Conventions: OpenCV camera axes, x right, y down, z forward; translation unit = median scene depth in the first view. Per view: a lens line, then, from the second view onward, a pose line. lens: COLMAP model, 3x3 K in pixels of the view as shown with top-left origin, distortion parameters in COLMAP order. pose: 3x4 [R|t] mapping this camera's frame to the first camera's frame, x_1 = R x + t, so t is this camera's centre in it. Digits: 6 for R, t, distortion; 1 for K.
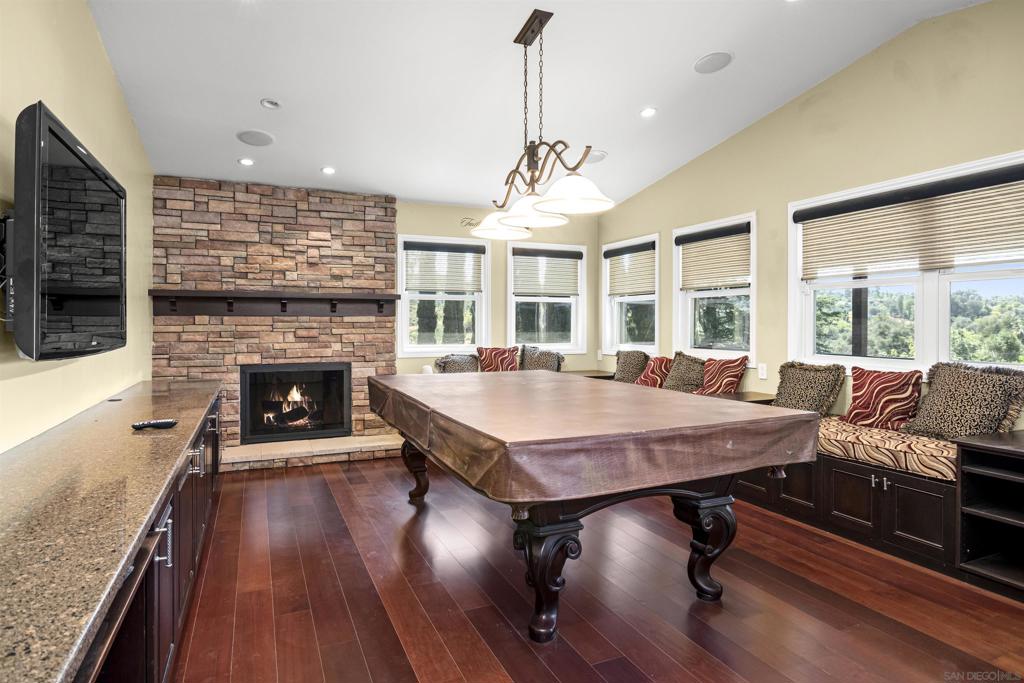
lens RADIAL K [[578.2, 0, 513.7], [0, 578.2, 331.9], [0, 0, 1]] dist [-0.014616, 0.002371]
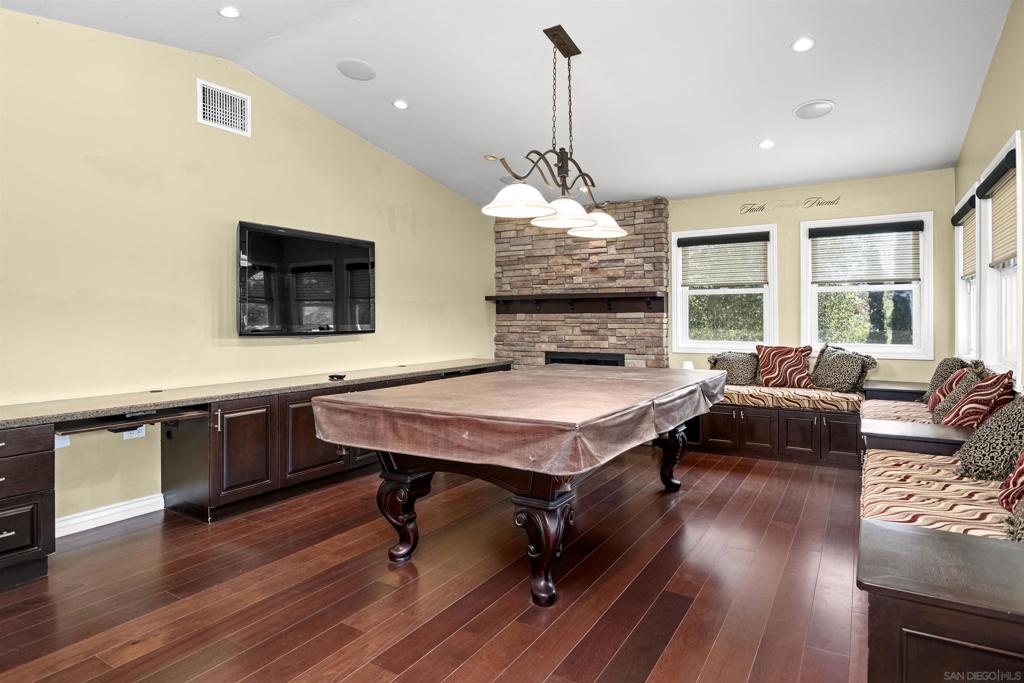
lens RADIAL K [[578.2, 0, 515.5], [0, 578.2, 336.1], [0, 0, 1]] dist [-0.014616, 0.002371]
pose [[0.565643, 0.021689, -0.824365, 0.535221], [-0.010421, 0.999762, 0.019153, -0.001334], [0.824584, -0.002243, 0.565735, 0.202910]]
